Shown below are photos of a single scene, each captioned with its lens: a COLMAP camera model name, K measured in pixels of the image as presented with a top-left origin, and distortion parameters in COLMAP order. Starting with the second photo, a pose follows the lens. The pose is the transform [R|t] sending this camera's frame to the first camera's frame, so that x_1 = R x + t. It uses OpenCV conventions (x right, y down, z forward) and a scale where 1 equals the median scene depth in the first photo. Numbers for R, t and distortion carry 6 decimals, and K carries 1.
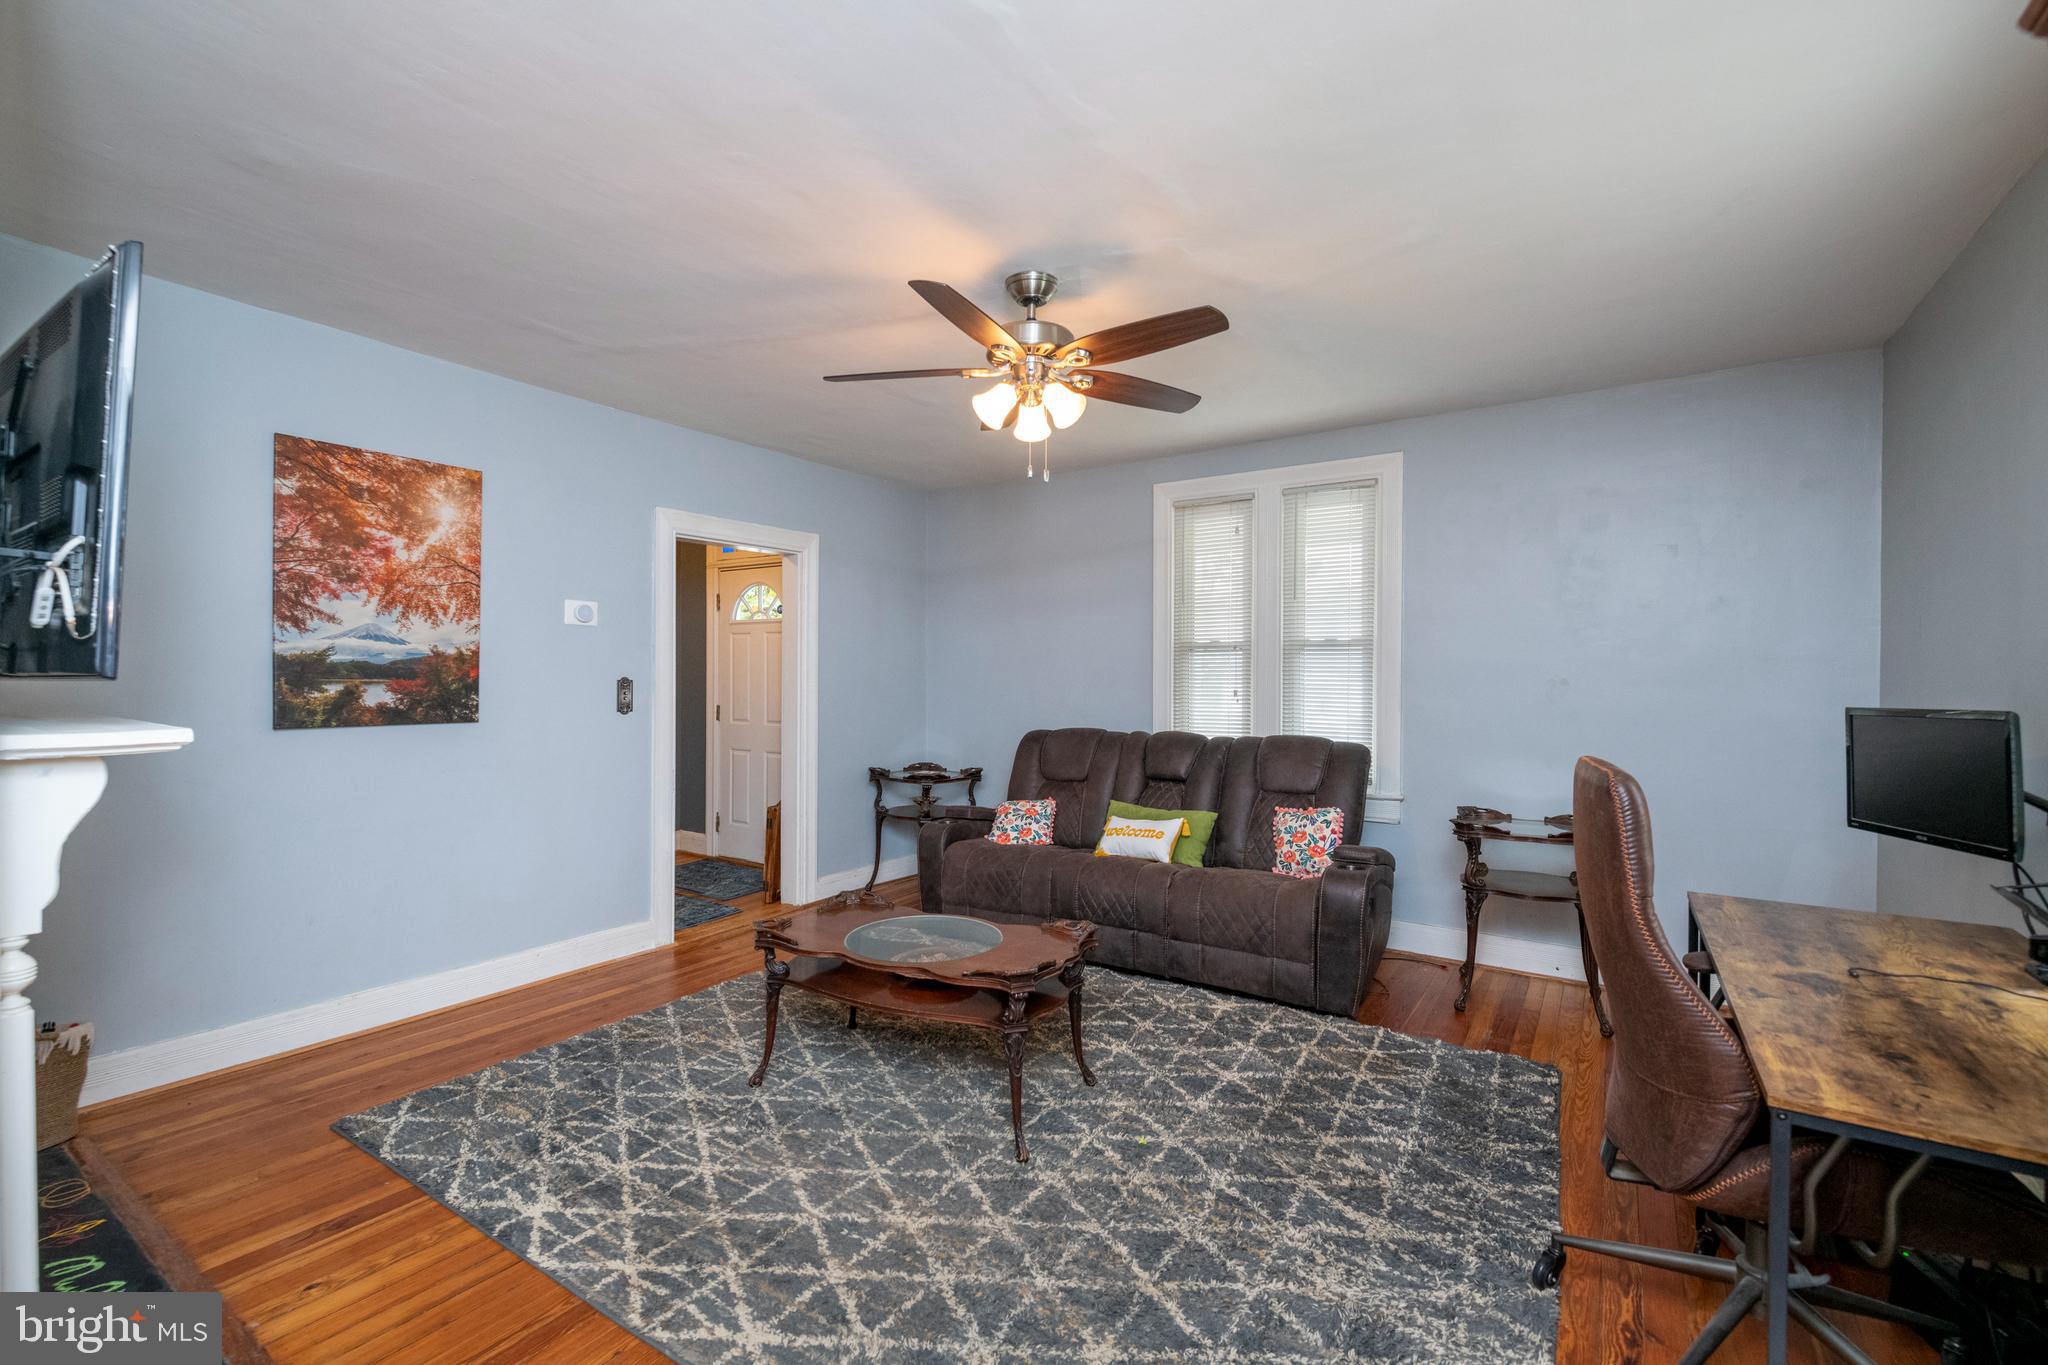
lens RADIAL K [[860.3, 0, 1039.8], [0, 860.3, 677.4], [0, 0, 1]] dist [0.001924, -0.003661]
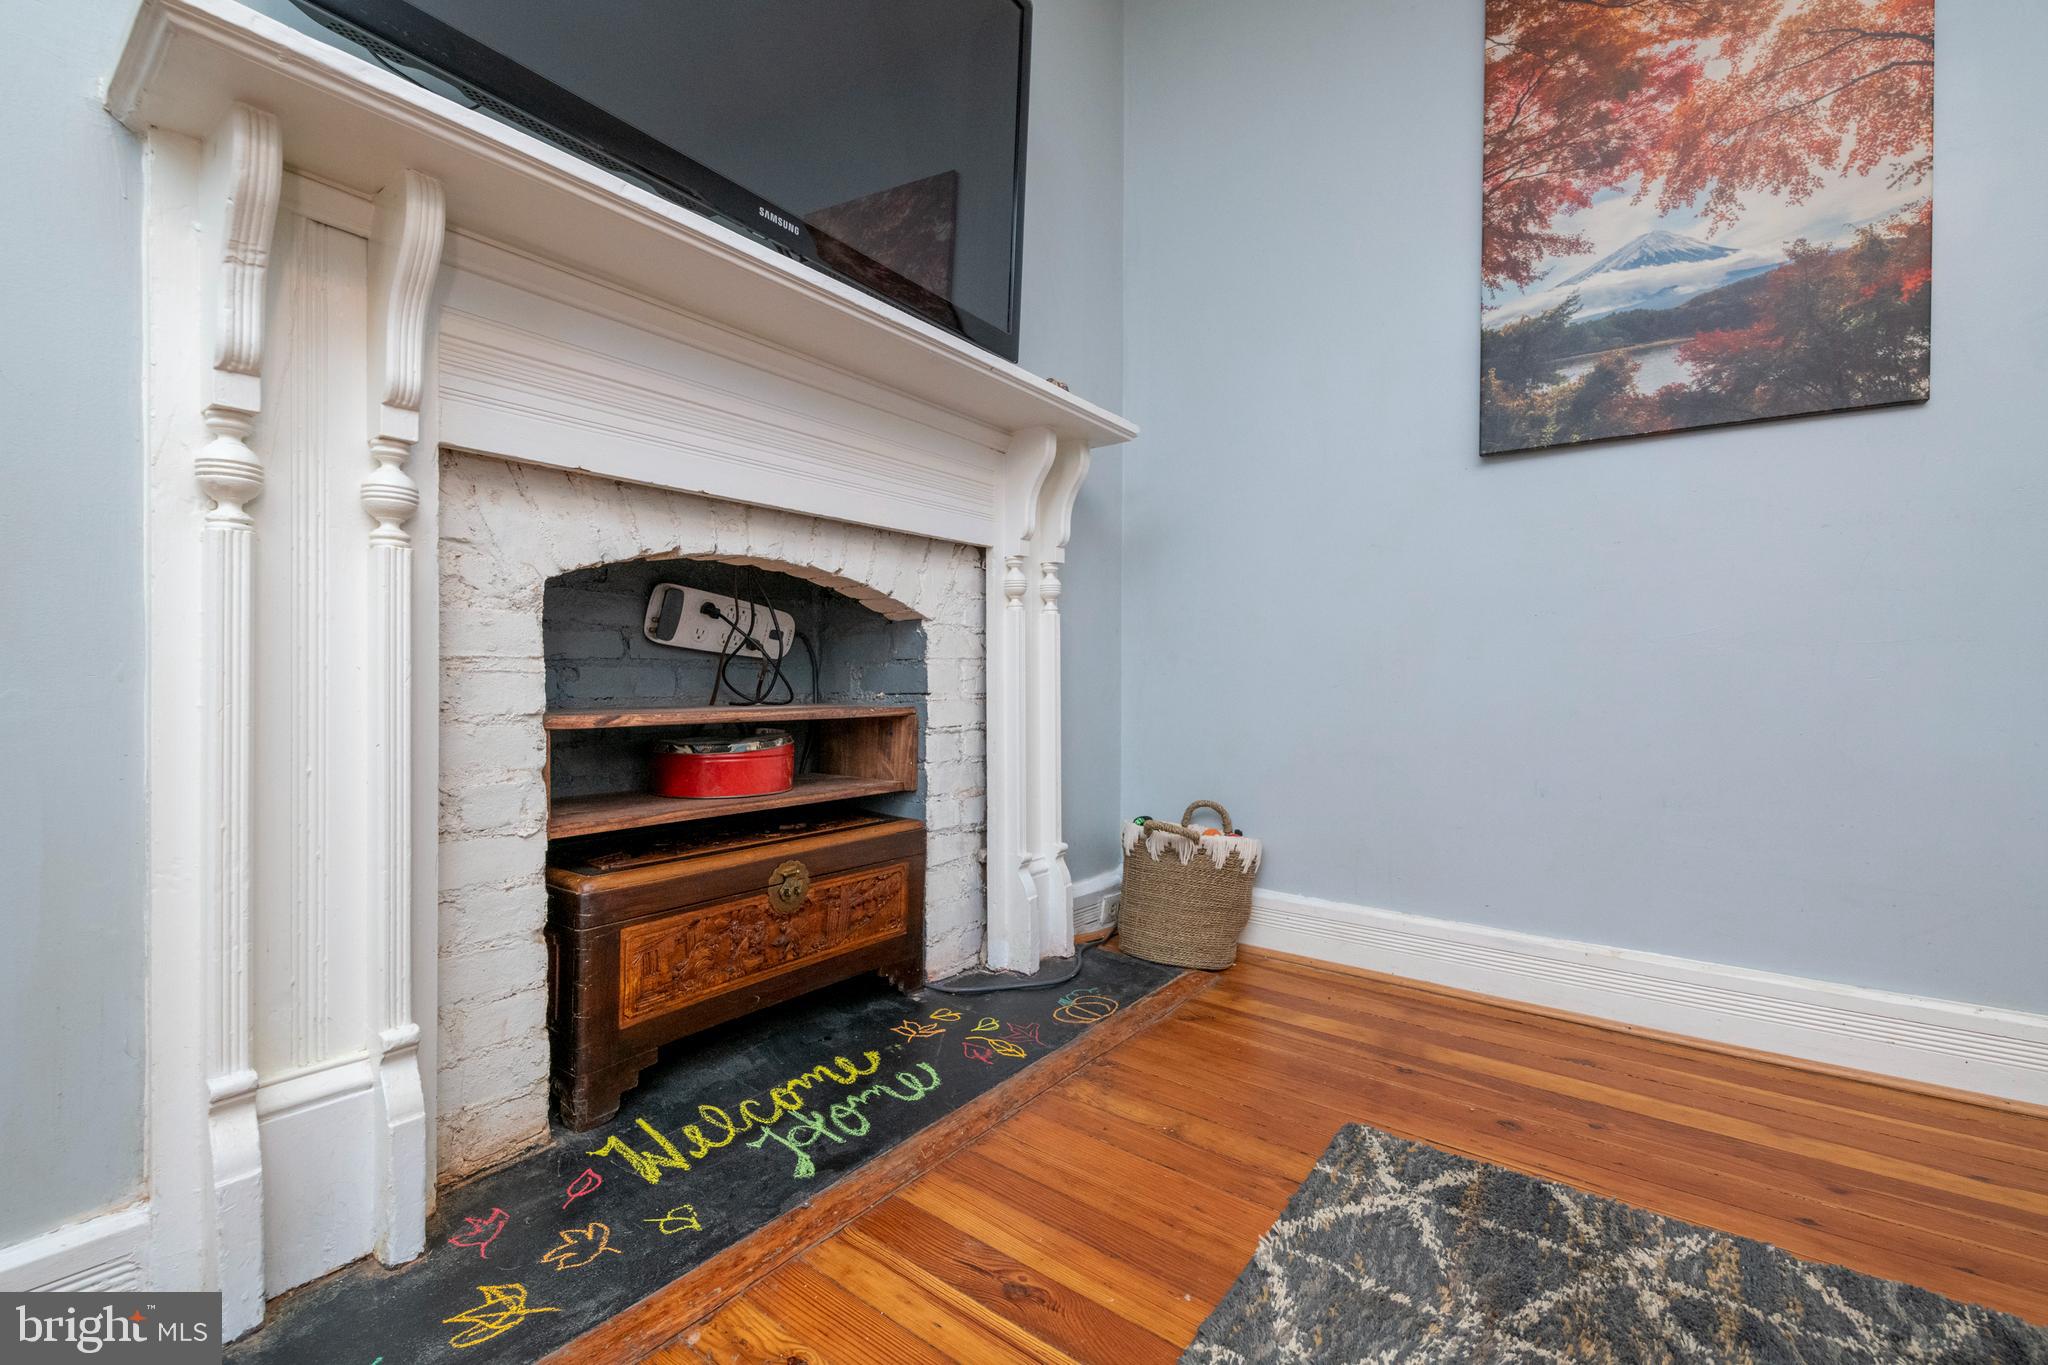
lens RADIAL K [[860.3, 0, 1012.0], [0, 860.3, 688.0], [0, 0, 1]] dist [0.001924, -0.003661]
pose [[-0.082616, 0.006342, -0.996561, -0.242958], [-0.005031, 0.999964, 0.006781, 0.208486], [0.996569, 0.005574, -0.082581, 0.680497]]
